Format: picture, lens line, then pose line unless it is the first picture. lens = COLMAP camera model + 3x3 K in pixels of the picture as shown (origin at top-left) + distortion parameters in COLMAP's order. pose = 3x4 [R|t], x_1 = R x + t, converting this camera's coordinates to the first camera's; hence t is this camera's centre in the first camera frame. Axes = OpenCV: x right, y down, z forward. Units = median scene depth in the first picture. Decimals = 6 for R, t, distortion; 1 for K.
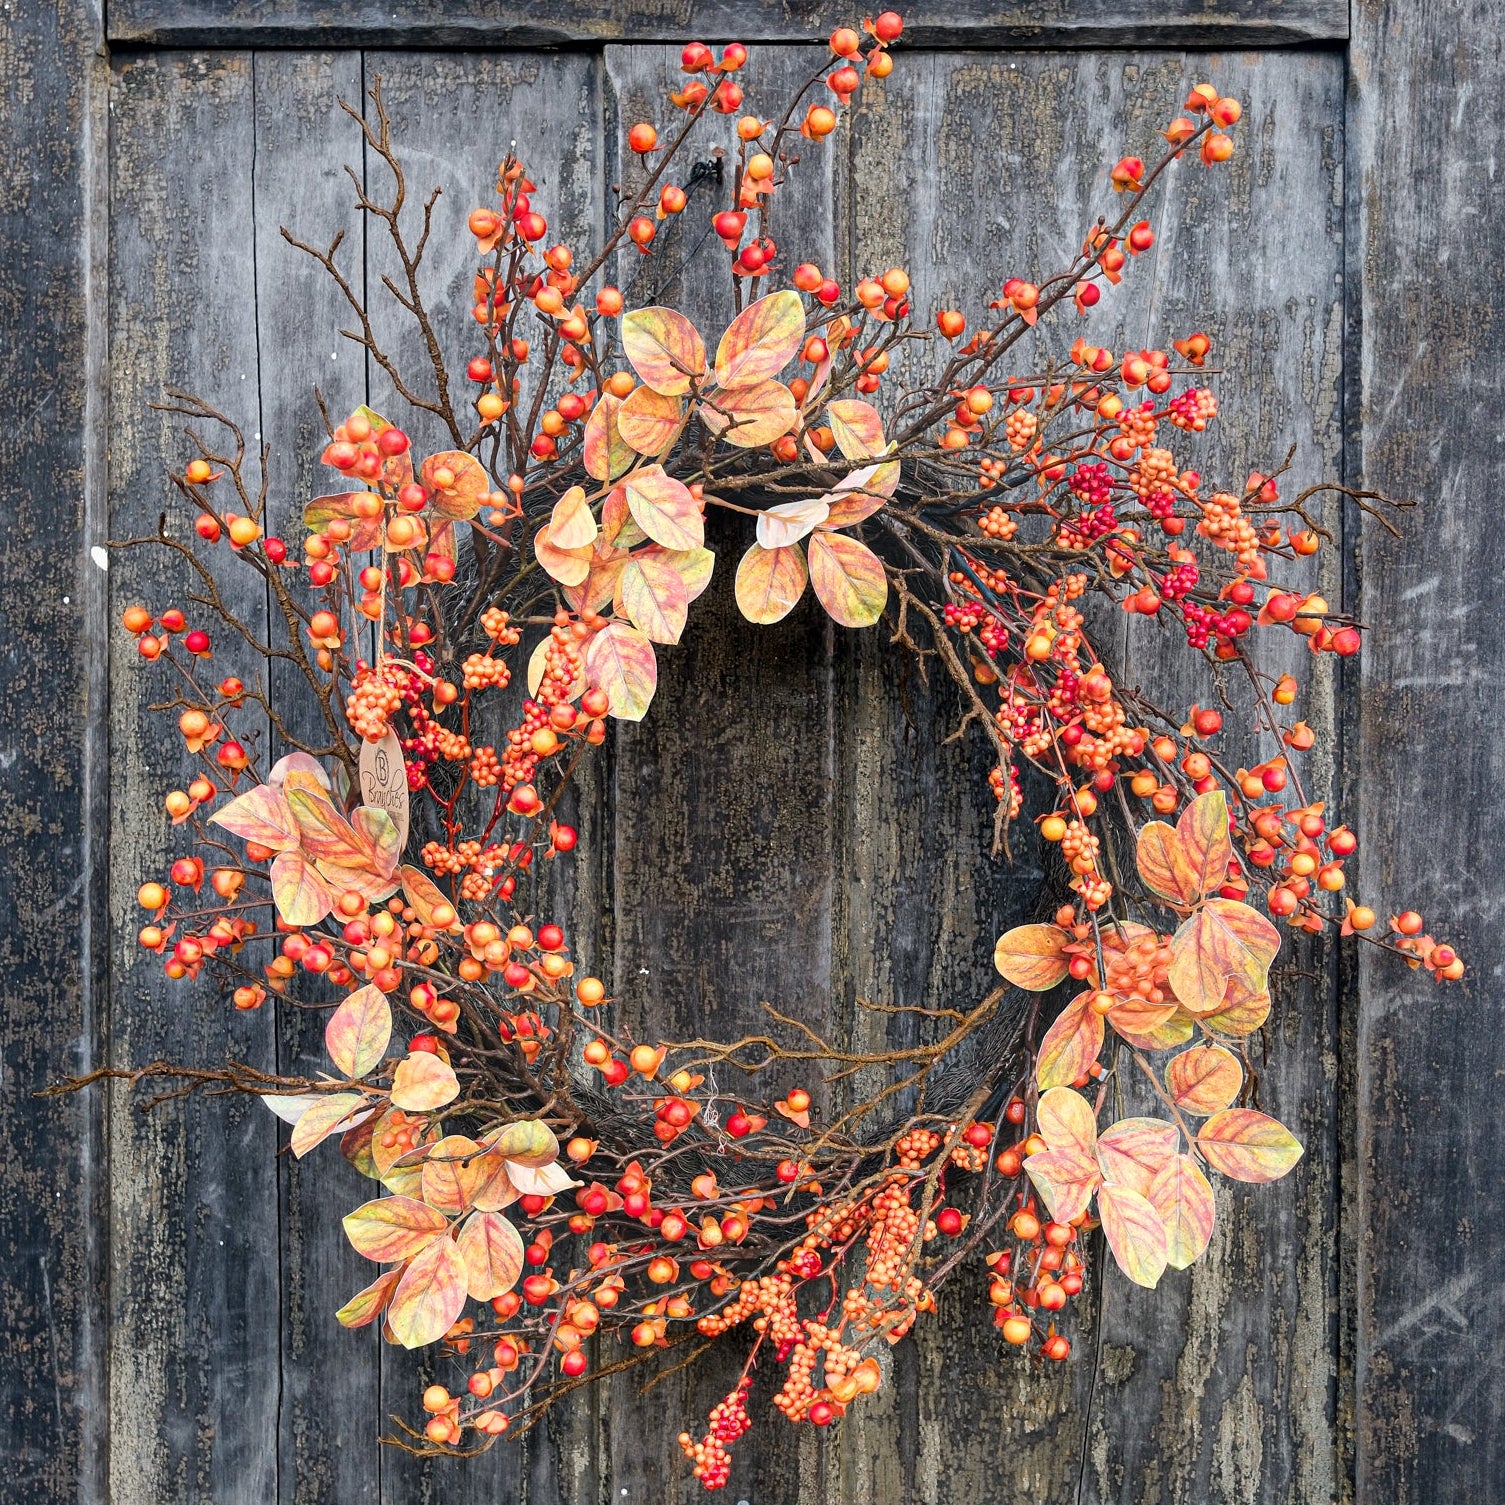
lens RADIAL K [[2661.8, 0, 707.6], [0, 2661.8, 867.2], [0, 0, 1]] dist [-0.007151, 0.023920]
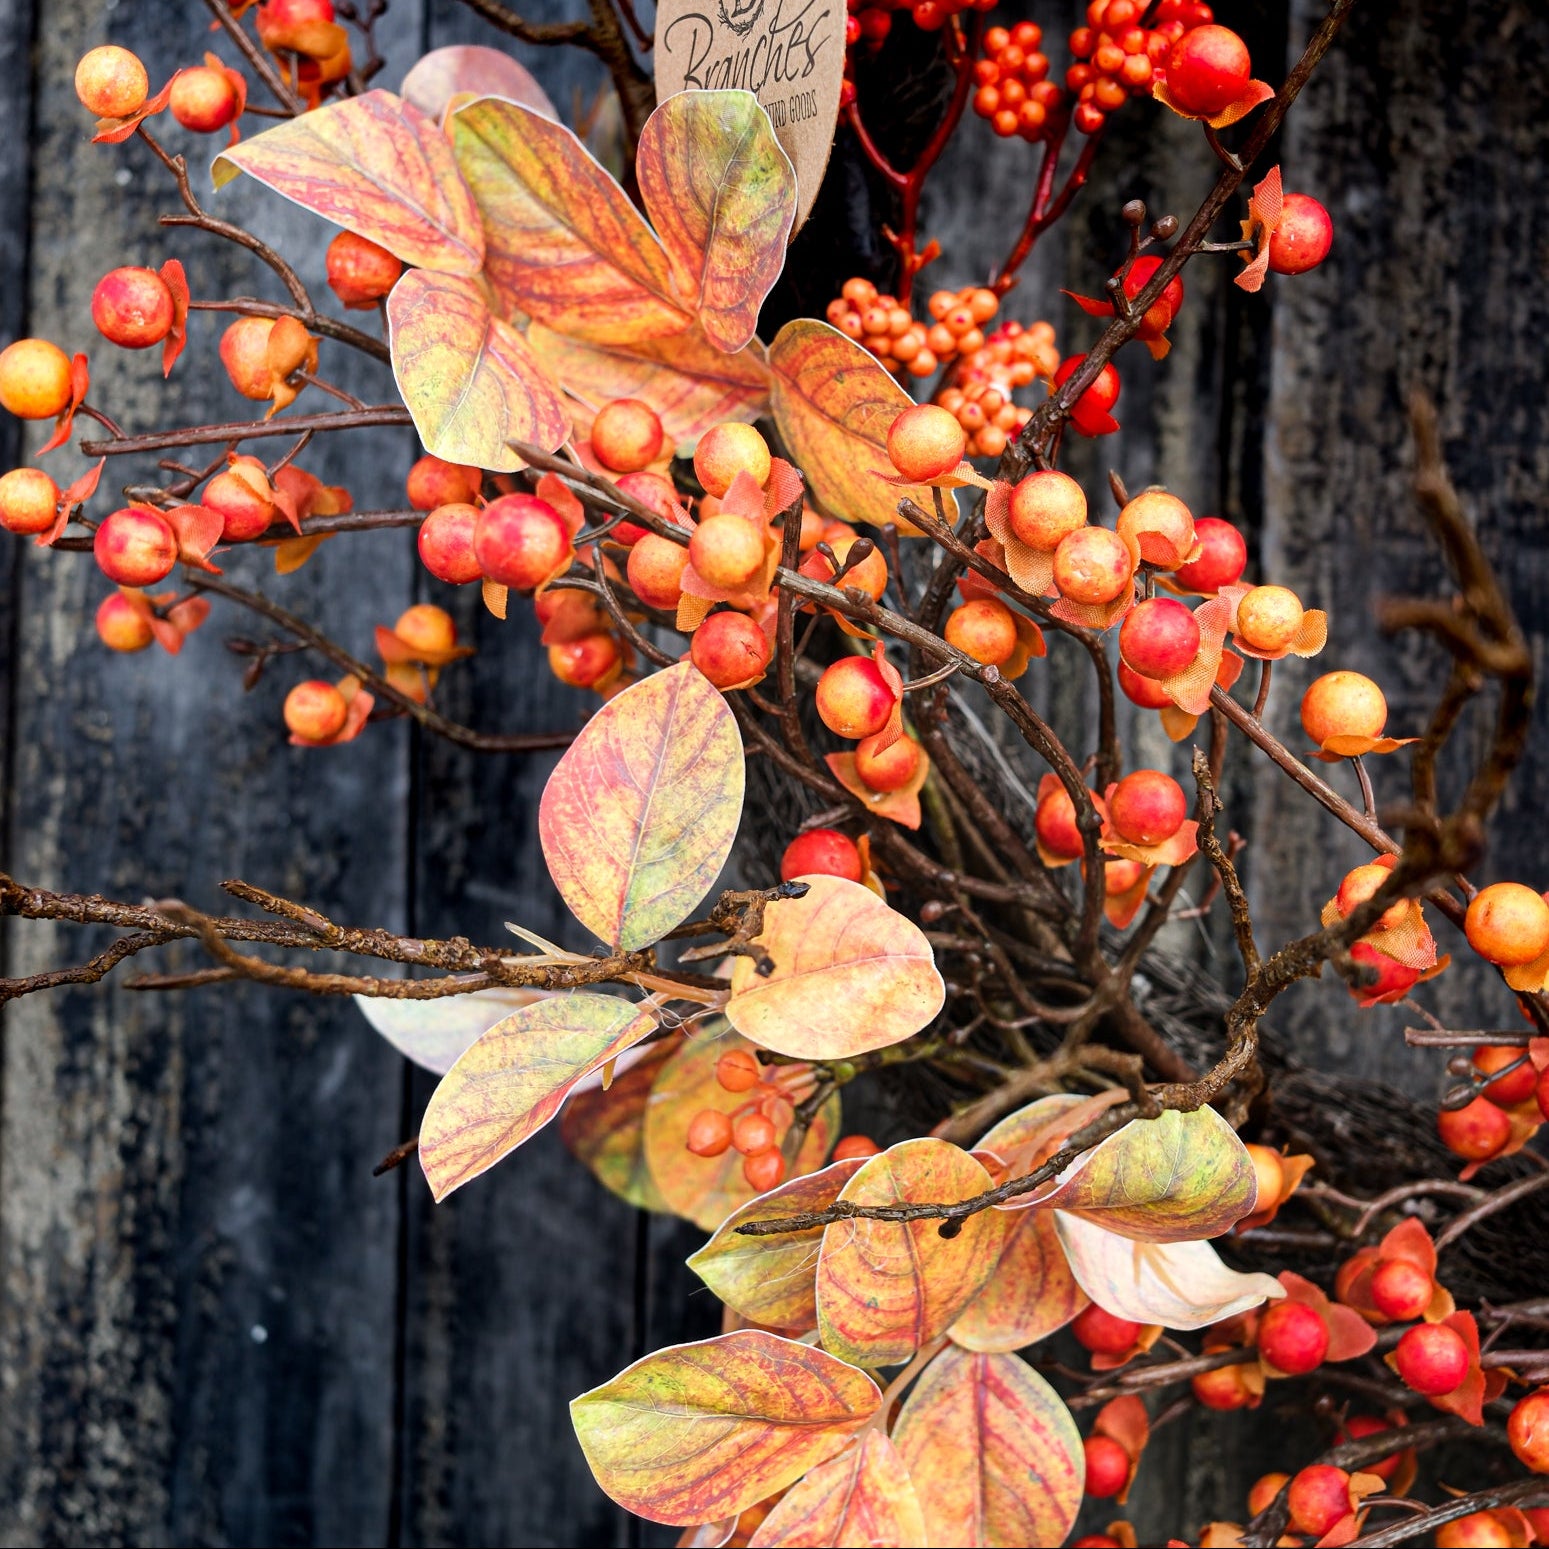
lens RADIAL K [[2621.3, 0, 771.6], [0, 2621.3, 732.0], [0, 0, 1]] dist [-0.015085, 0.072001]
pose [[0.998343, 0.036332, -0.044616, -0.097972], [-0.036532, 0.999326, -0.003679, 0.051585], [0.044452, 0.005302, 0.998997, 0.659508]]
